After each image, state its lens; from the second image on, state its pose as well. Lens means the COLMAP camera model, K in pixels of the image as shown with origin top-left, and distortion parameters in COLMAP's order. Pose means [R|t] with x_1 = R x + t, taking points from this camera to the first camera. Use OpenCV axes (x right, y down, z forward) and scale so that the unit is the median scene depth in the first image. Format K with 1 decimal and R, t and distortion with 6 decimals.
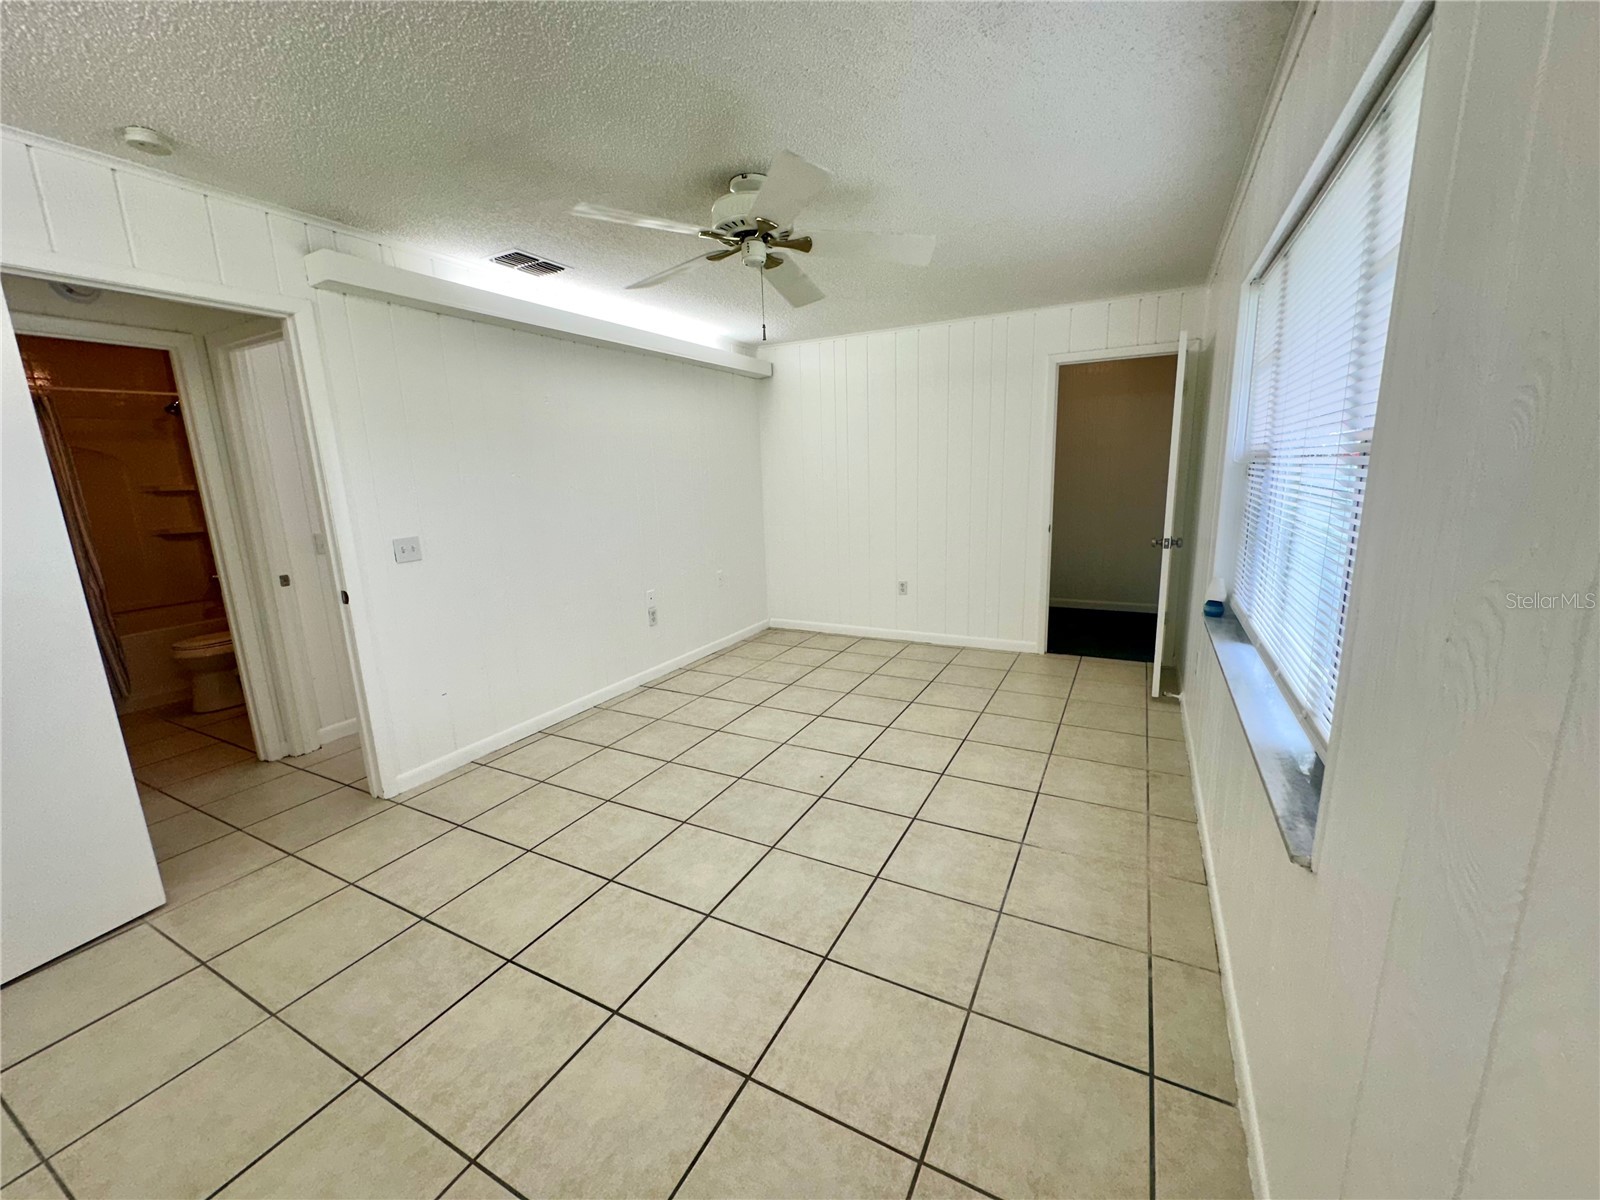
lens RADIAL K [[642.0, 0, 800.0], [0, 642.0, 600.0], [0, 0, 1]] dist [-0.000146, 0.000105]
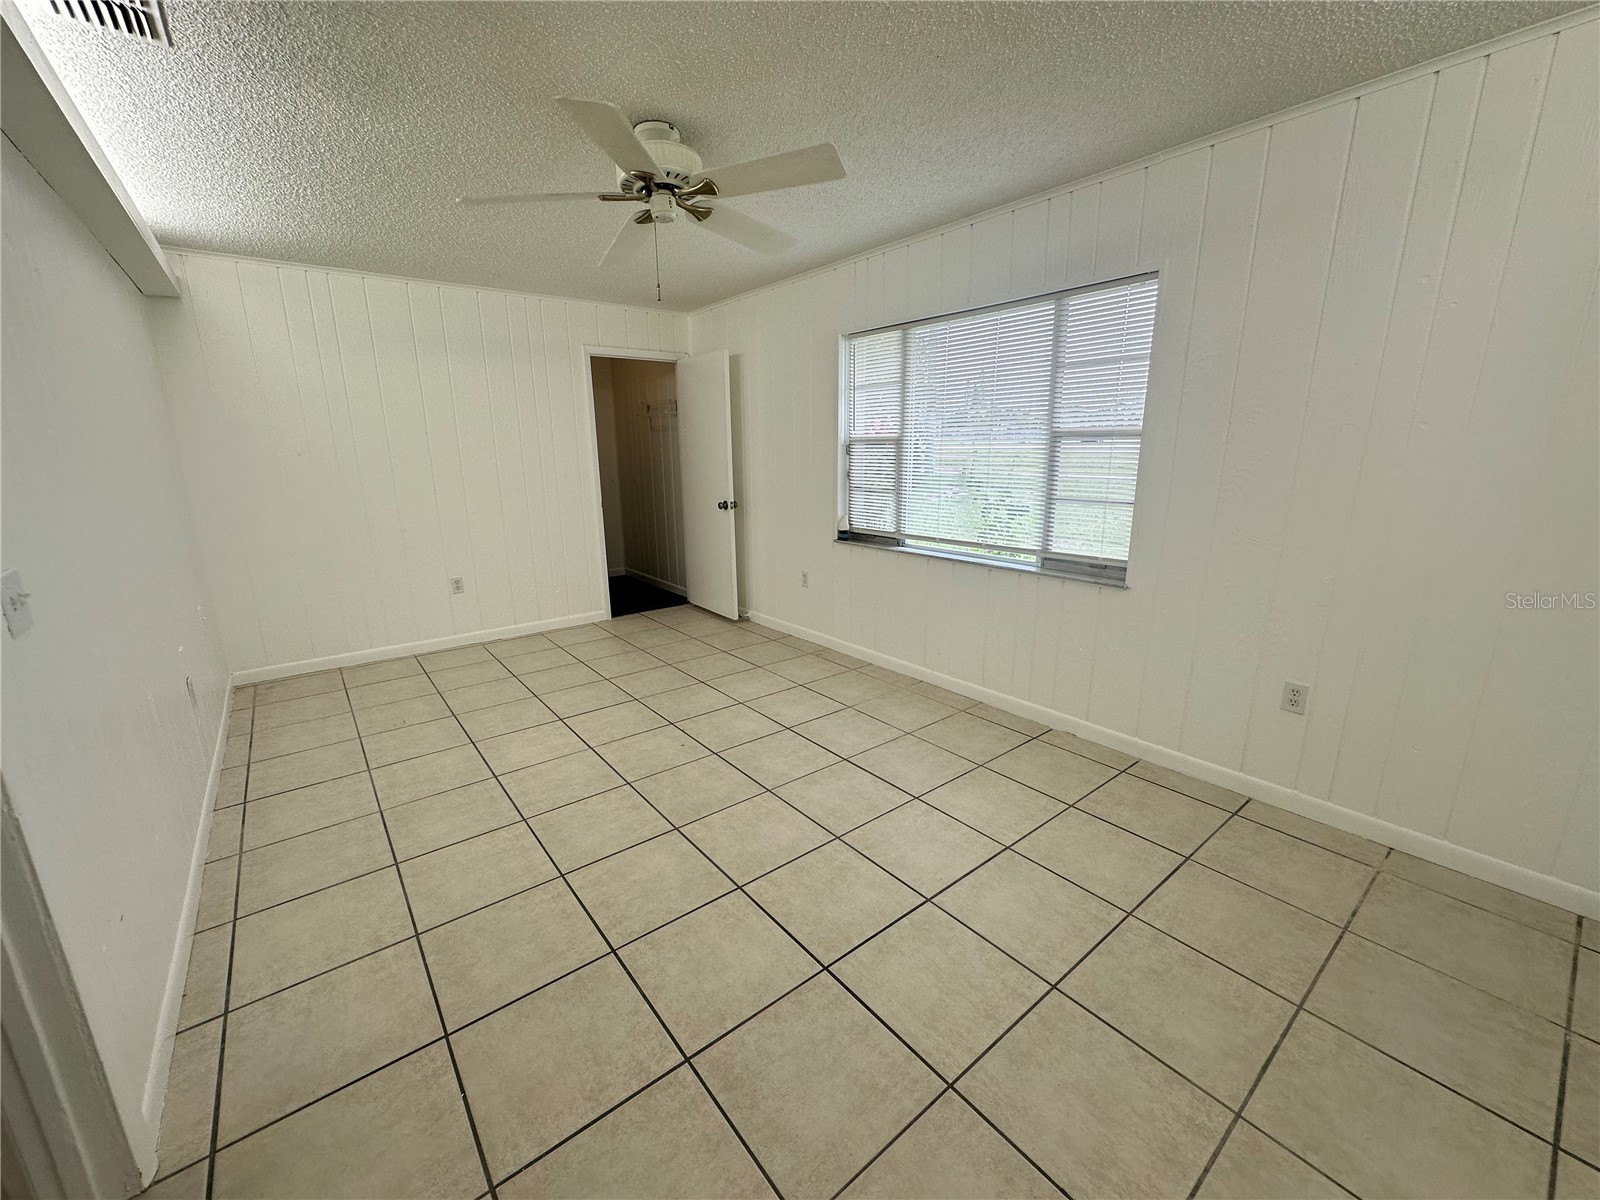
lens RADIAL K [[642.0, 0, 800.0], [0, 642.0, 600.0], [0, 0, 1]] dist [-0.000146, 0.000105]
pose [[0.396264, -0.186096, 0.899079, -0.609112], [0.179354, 0.976067, 0.122982, -0.032299], [-0.900448, 0.112520, 0.420157, 0.304937]]
